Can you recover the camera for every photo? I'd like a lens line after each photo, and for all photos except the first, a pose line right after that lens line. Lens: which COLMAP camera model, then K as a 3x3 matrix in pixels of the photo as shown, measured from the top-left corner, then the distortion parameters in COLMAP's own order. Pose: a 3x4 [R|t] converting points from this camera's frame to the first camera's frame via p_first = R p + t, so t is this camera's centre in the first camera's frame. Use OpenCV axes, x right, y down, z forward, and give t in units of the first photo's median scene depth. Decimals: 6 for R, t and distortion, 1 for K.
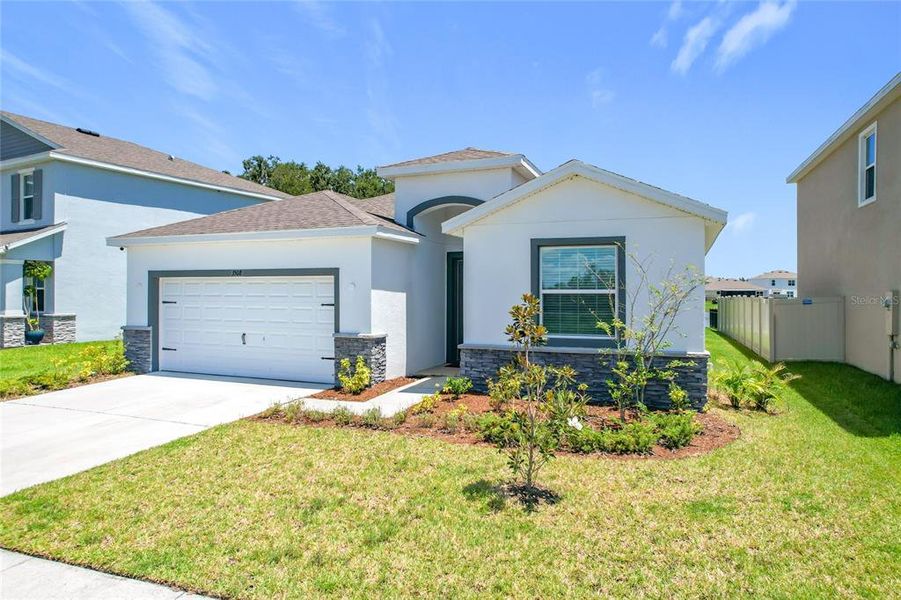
lens RADIAL K [[564.0, 0, 452.7], [0, 564.0, 281.4], [0, 0, 1]] dist [-0.023302, 0.001386]
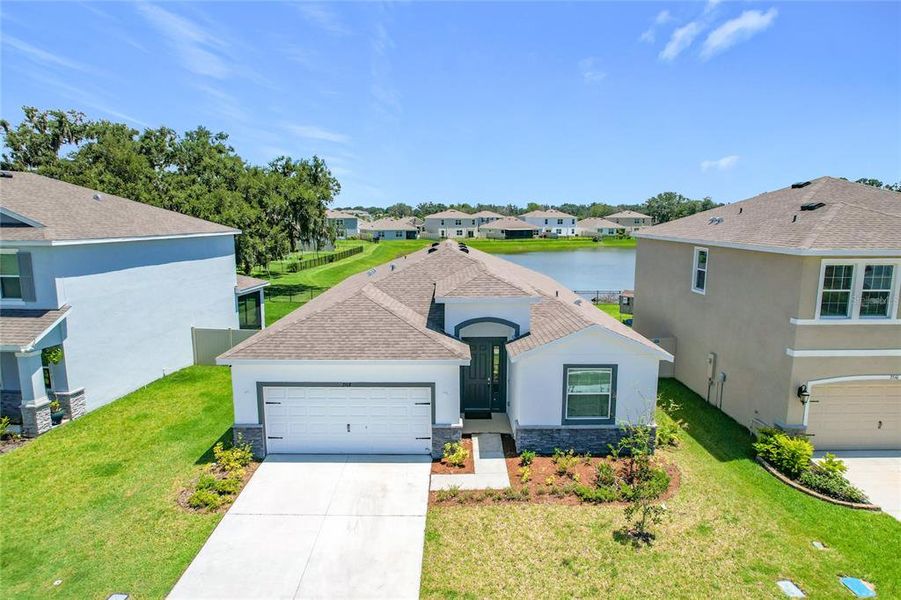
lens RADIAL K [[569.3, 0, 450.5], [0, 569.3, 300.0], [0, 0, 1]] dist [-0.035272, -0.000782]
pose [[0.929673, -0.057522, 0.363868, -0.606636], [-0.003350, 0.986373, 0.164491, -0.422199], [-0.368371, -0.154142, 0.916811, -0.306771]]
